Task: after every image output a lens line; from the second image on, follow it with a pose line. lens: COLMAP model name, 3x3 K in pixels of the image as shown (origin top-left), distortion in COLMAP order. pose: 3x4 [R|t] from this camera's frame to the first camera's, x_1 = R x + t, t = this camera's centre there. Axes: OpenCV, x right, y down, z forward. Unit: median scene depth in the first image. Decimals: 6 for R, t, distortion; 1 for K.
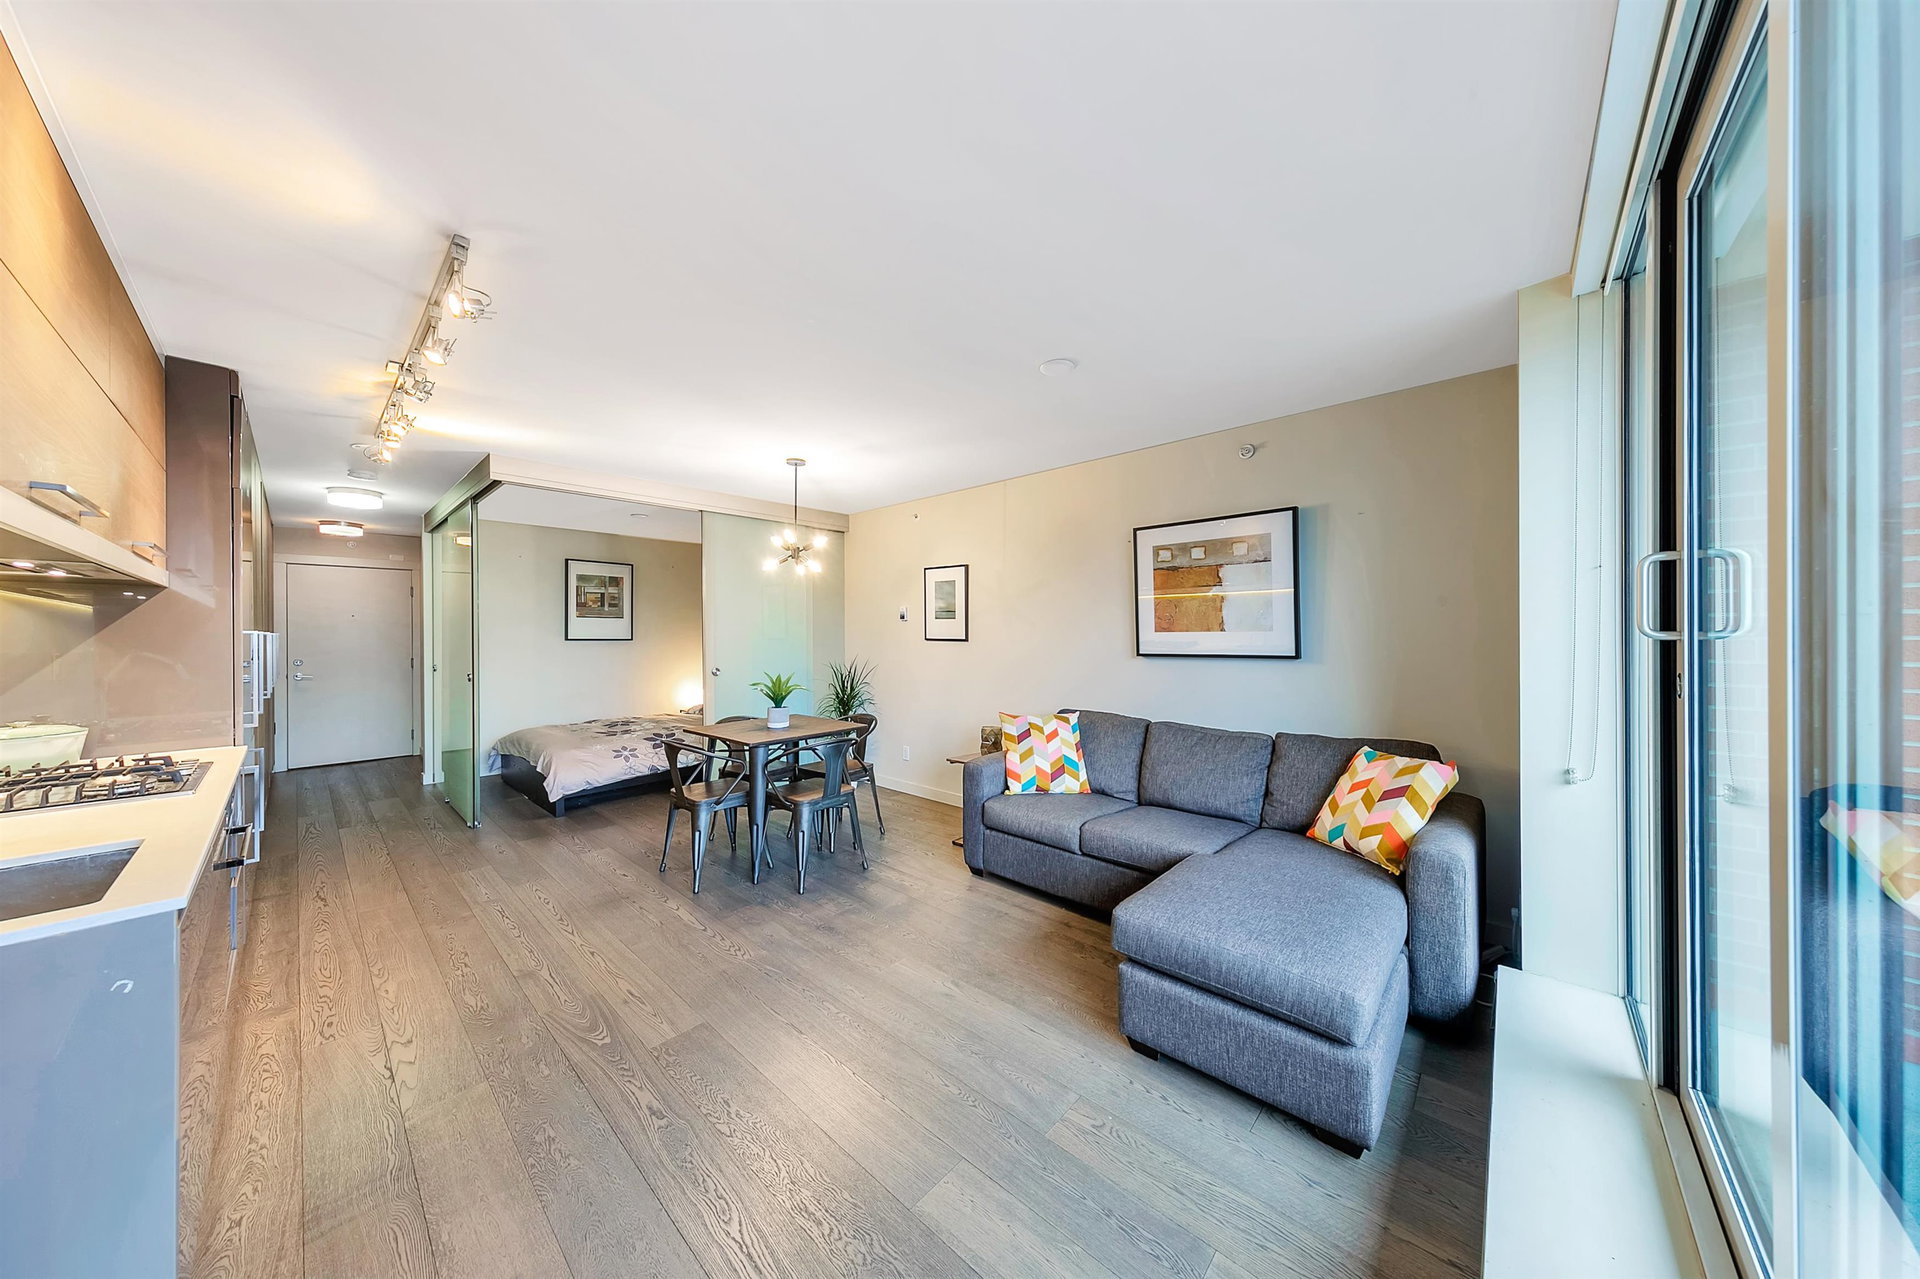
lens RADIAL K [[605.5, 0, 960.0], [0, 605.5, 639.5], [0, 0, 1]] dist [0.004010, -0.000002]
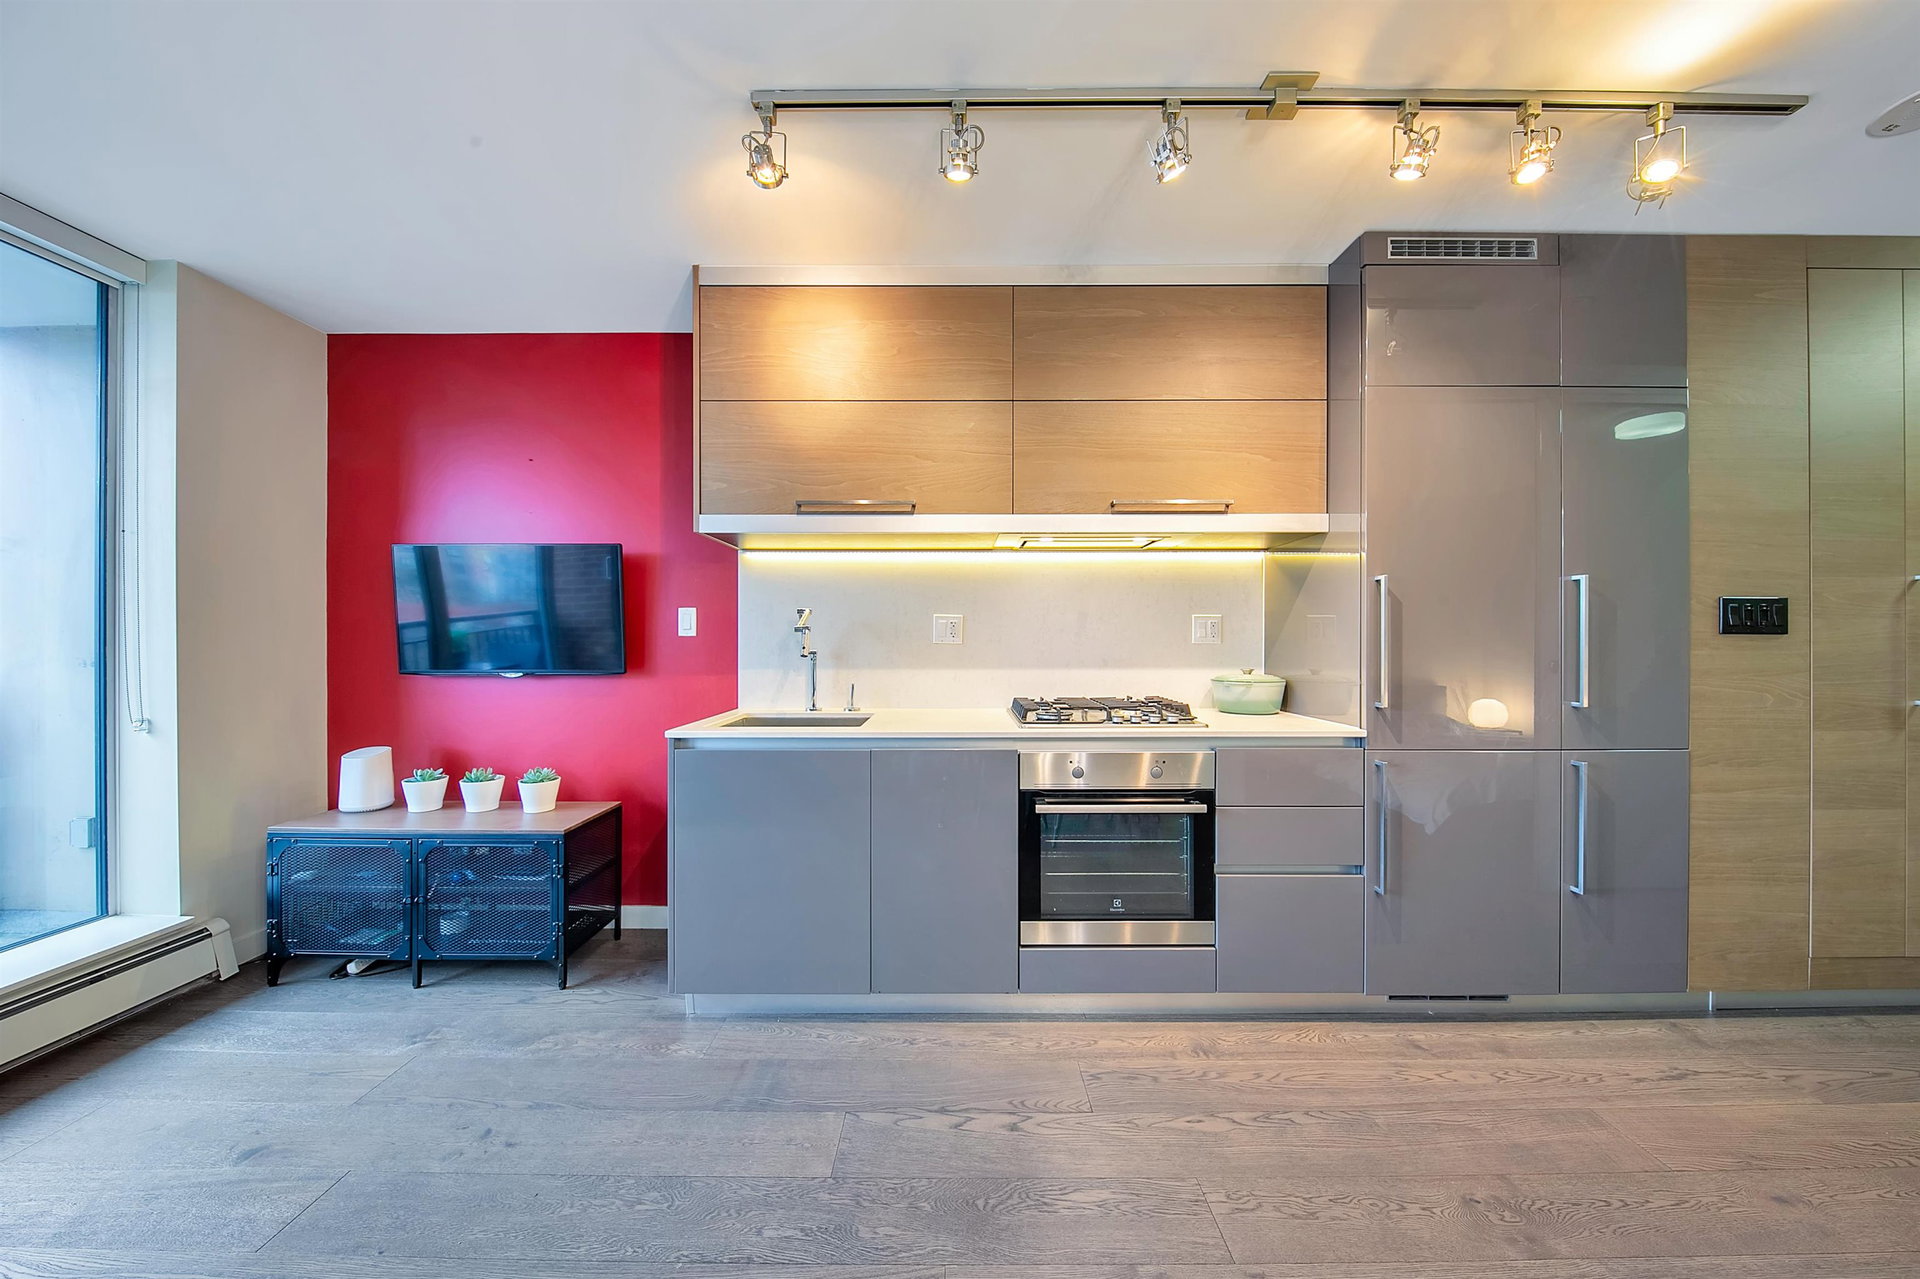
lens RADIAL K [[613.4, 0, 954.3], [0, 613.4, 642.8], [0, 0, 1]] dist [-0.001244, -0.002633]
pose [[-0.740674, 0.006800, -0.671830, -0.223266], [-0.002677, 0.999911, 0.013073, 0.044599], [0.671859, 0.011482, -0.740590, 0.907984]]
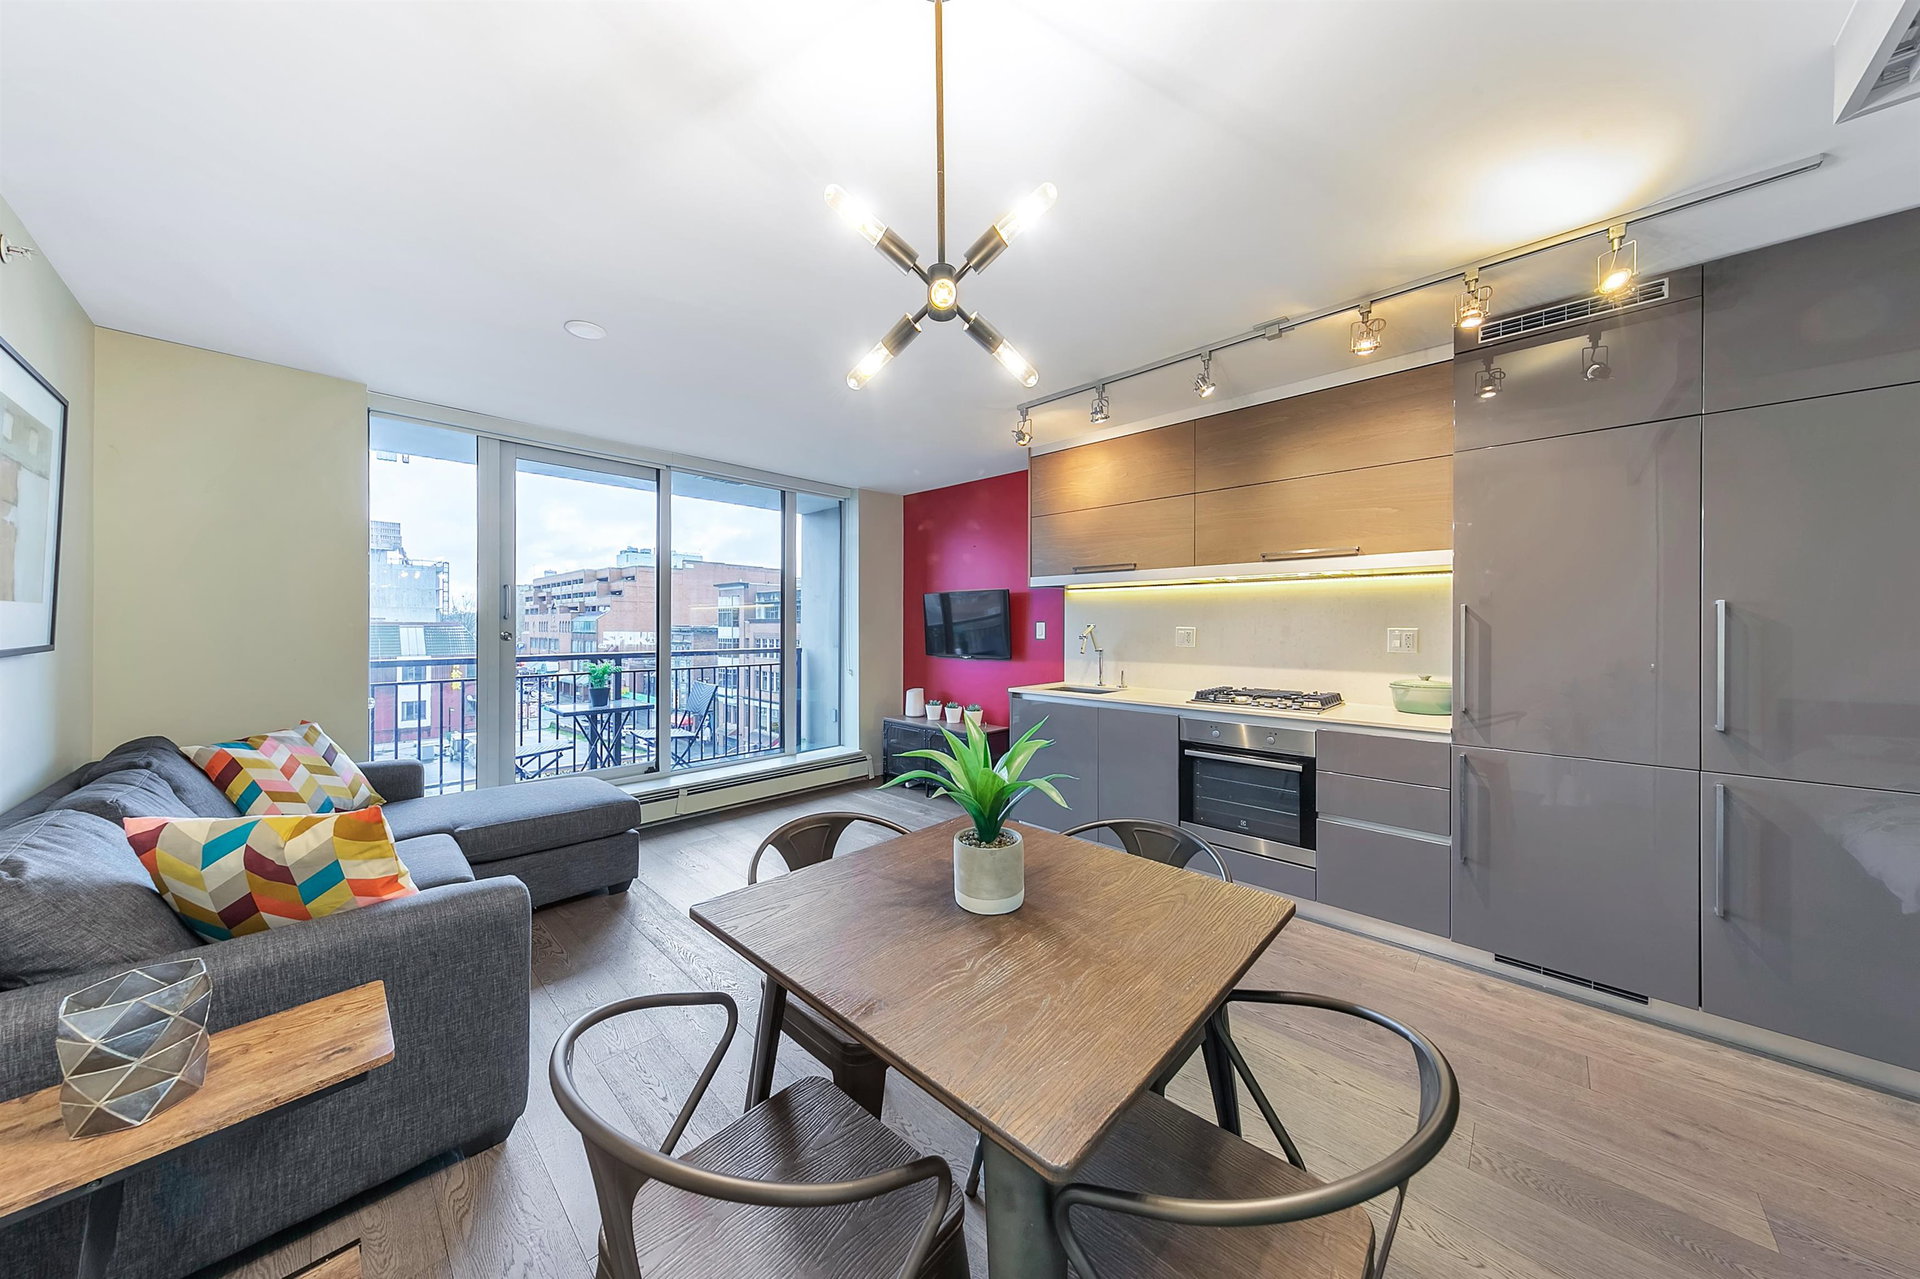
lens RADIAL K [[607.4, 0, 952.6], [0, 607.4, 624.4], [0, 0, 1]] dist [0.002198, 0.000160]
pose [[-0.999782, 0.002957, 0.020661, -0.322457], [0.003128, 0.999961, 0.008244, 0.004085], [-0.020635, 0.008306, -0.999753, 1.455604]]
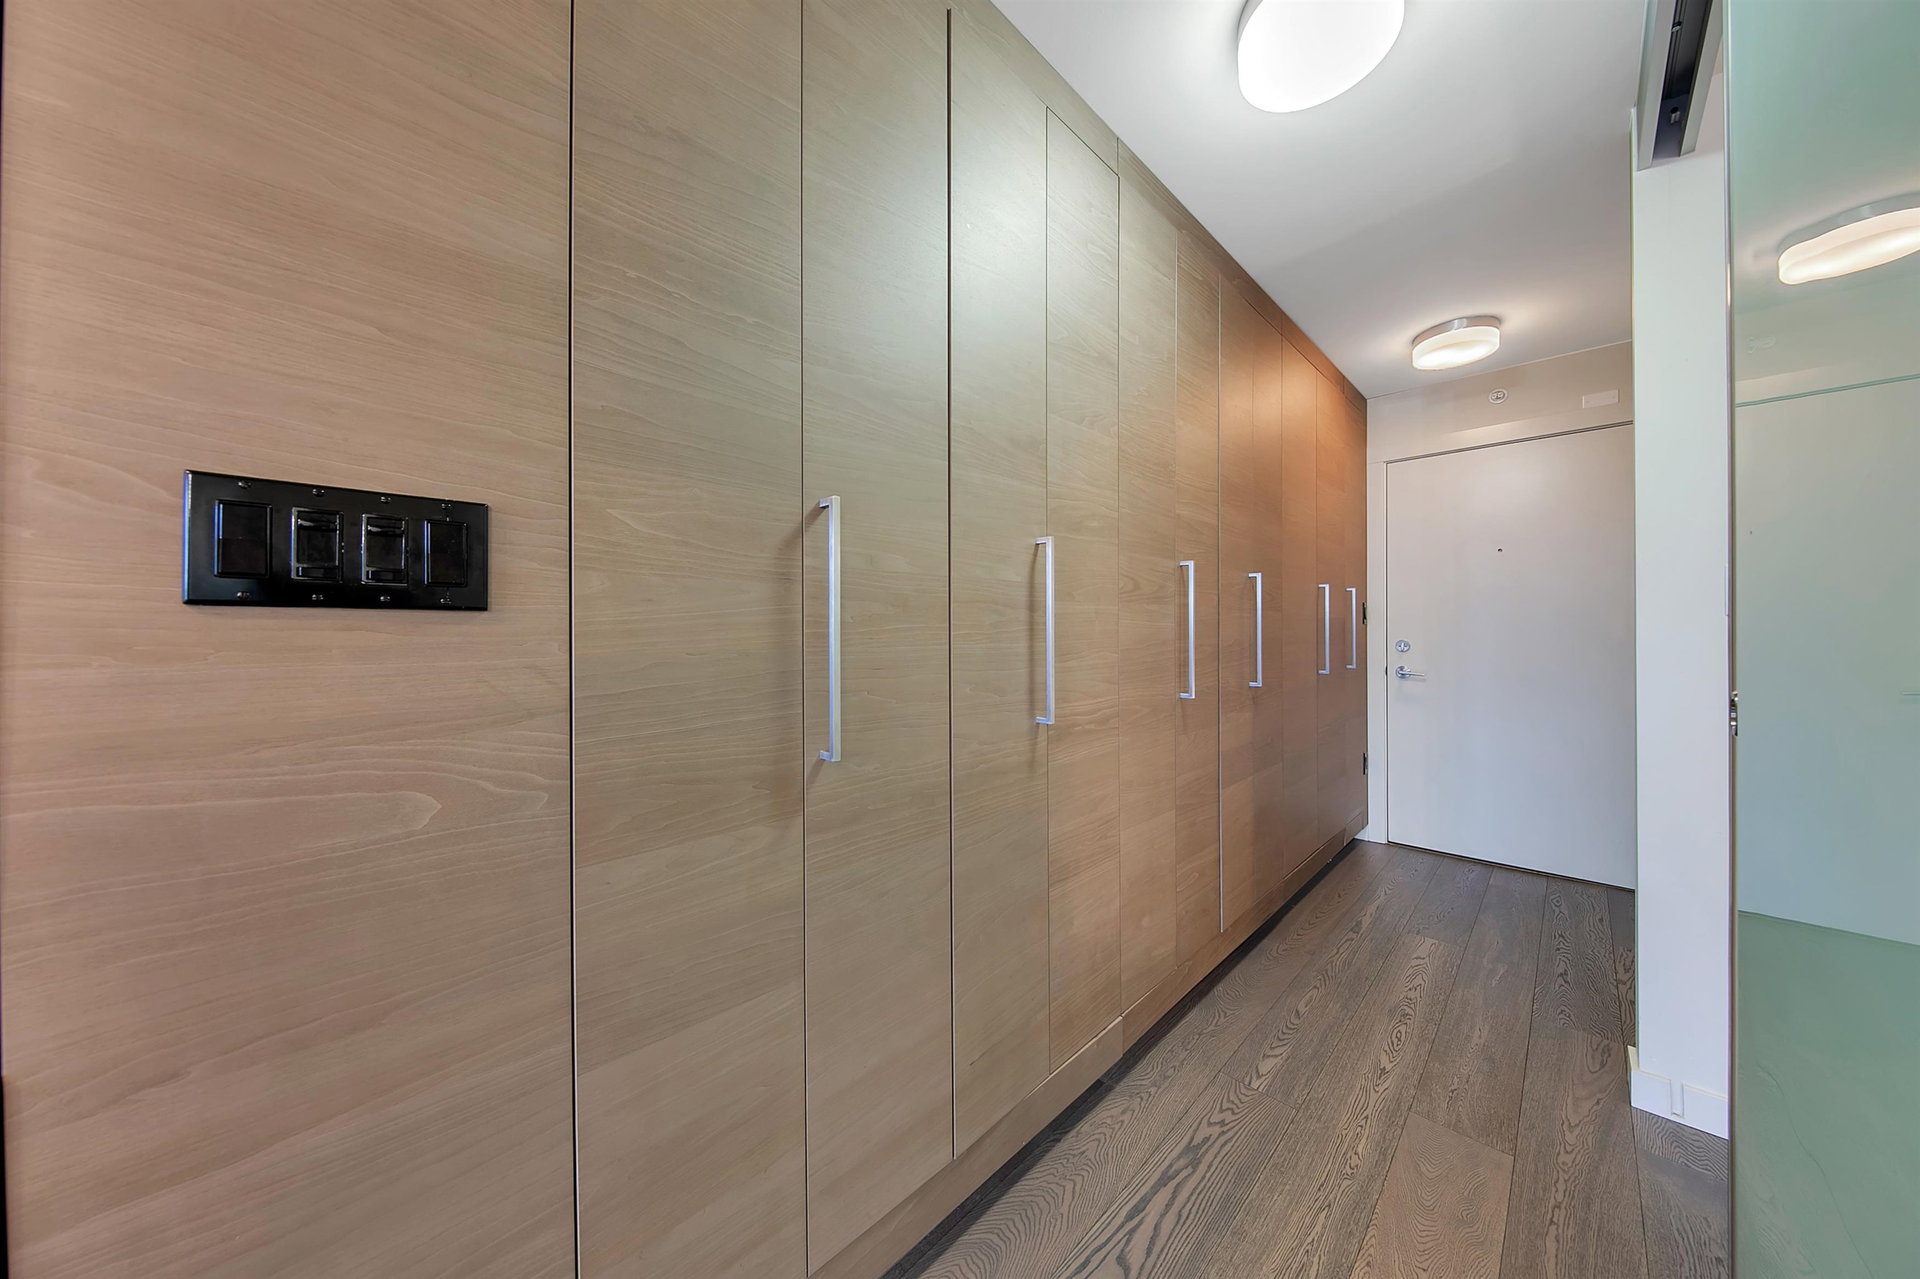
lens RADIAL K [[619.3, 0, 951.7], [0, 619.3, 633.8], [0, 0, 1]] dist [0.003480, 0.000114]
pose [[-0.047536, 0.006467, -0.998849, -0.976792], [-0.006007, 0.999959, 0.006760, 0.047480], [0.998851, 0.006321, -0.047495, 1.168569]]
